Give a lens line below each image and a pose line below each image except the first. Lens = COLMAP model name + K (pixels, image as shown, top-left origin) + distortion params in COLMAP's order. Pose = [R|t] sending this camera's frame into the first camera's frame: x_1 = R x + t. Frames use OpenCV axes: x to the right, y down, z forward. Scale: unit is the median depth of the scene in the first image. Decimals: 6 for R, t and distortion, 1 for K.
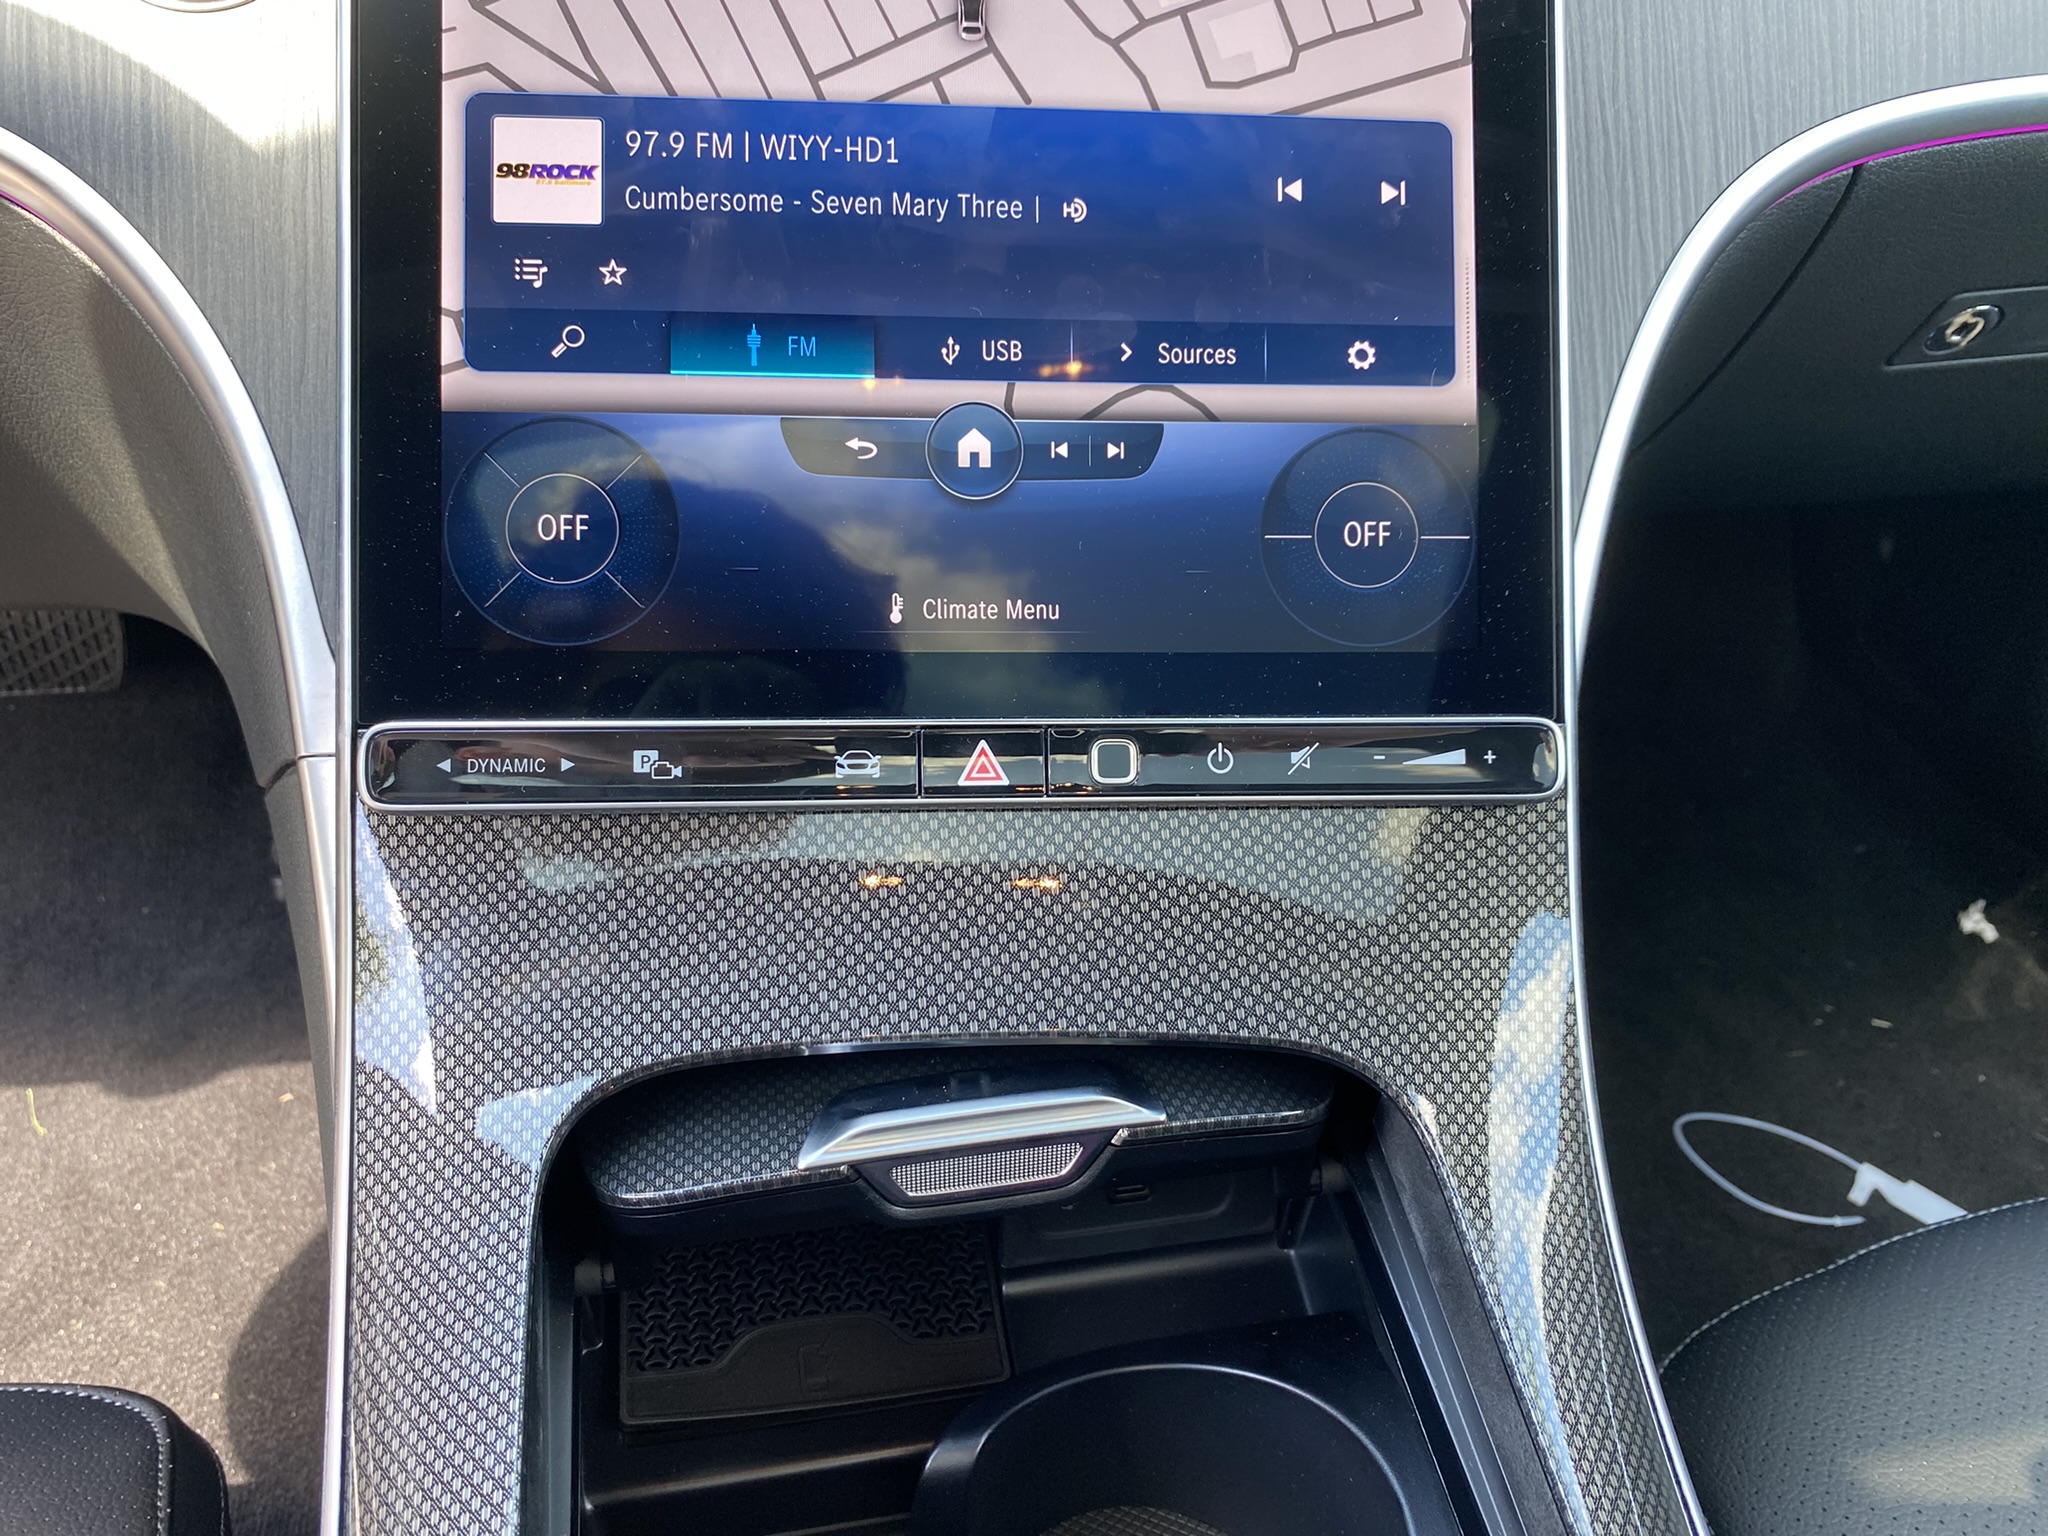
lens RADIAL K [[1509.1, 0, 1026.6], [0, 1509.1, 699.6], [0, 0, 1]] dist [0.100310, -0.093440]
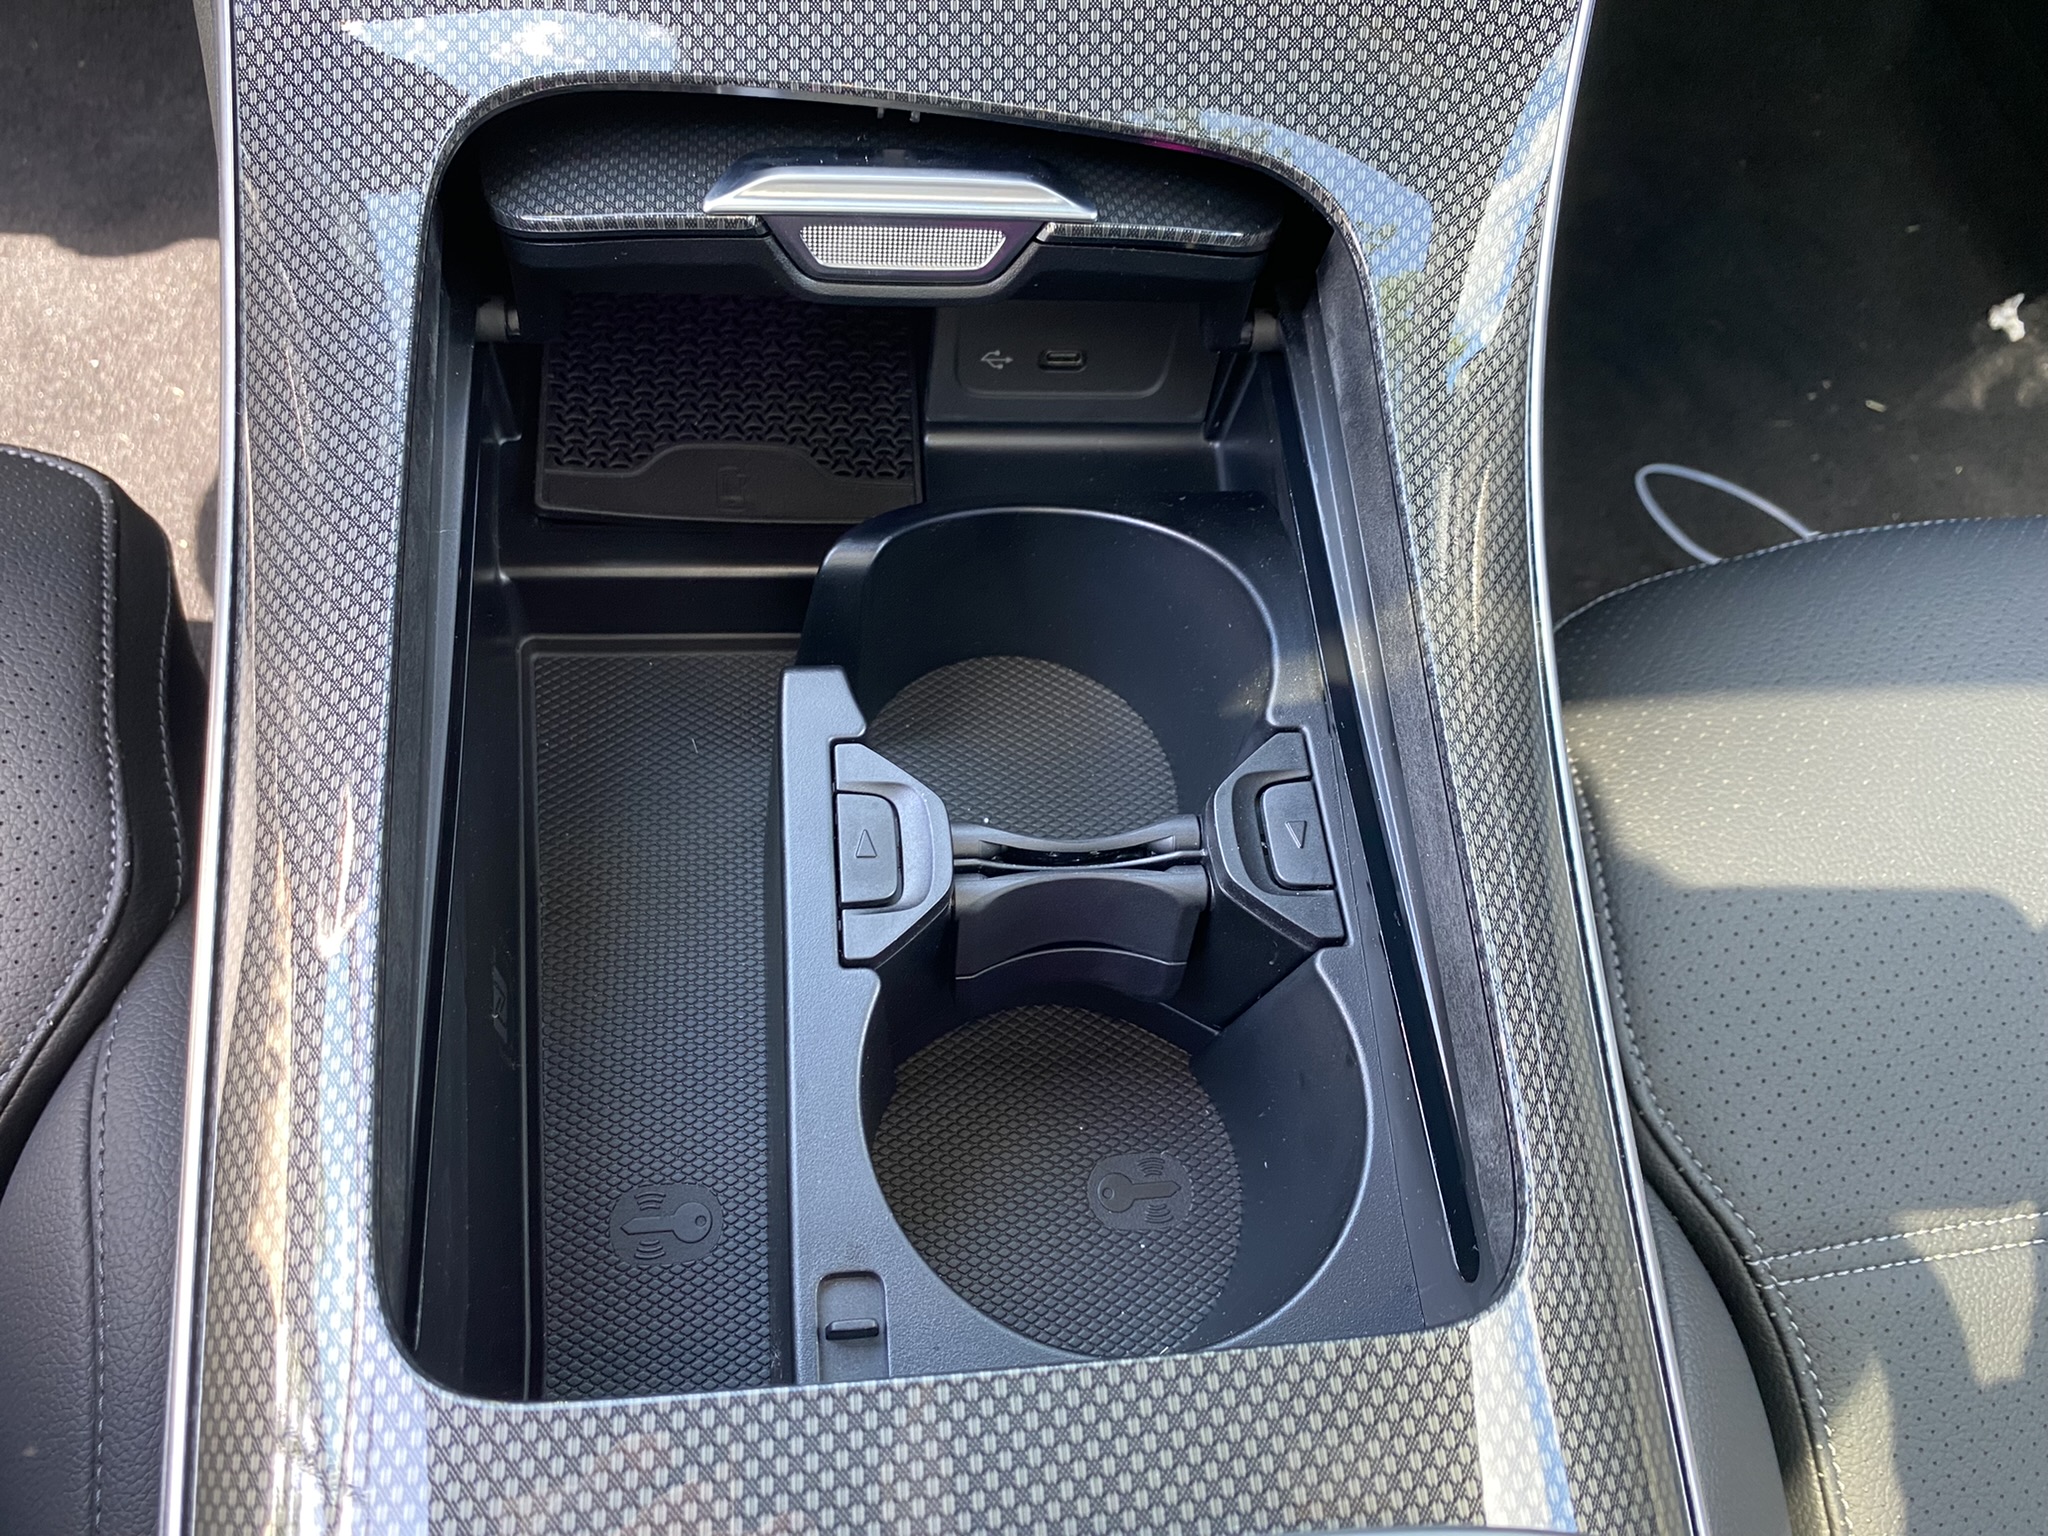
lens RADIAL K [[1563.3, 0, 1032.8], [0, 1563.3, 583.6], [0, 0, 1]] dist [0.051164, -0.008101]
pose [[0.992378, 0.122167, 0.016154, 0.057722], [-0.121072, 0.942148, 0.312568, 0.170278], [0.022966, -0.312141, 0.949758, 0.003612]]
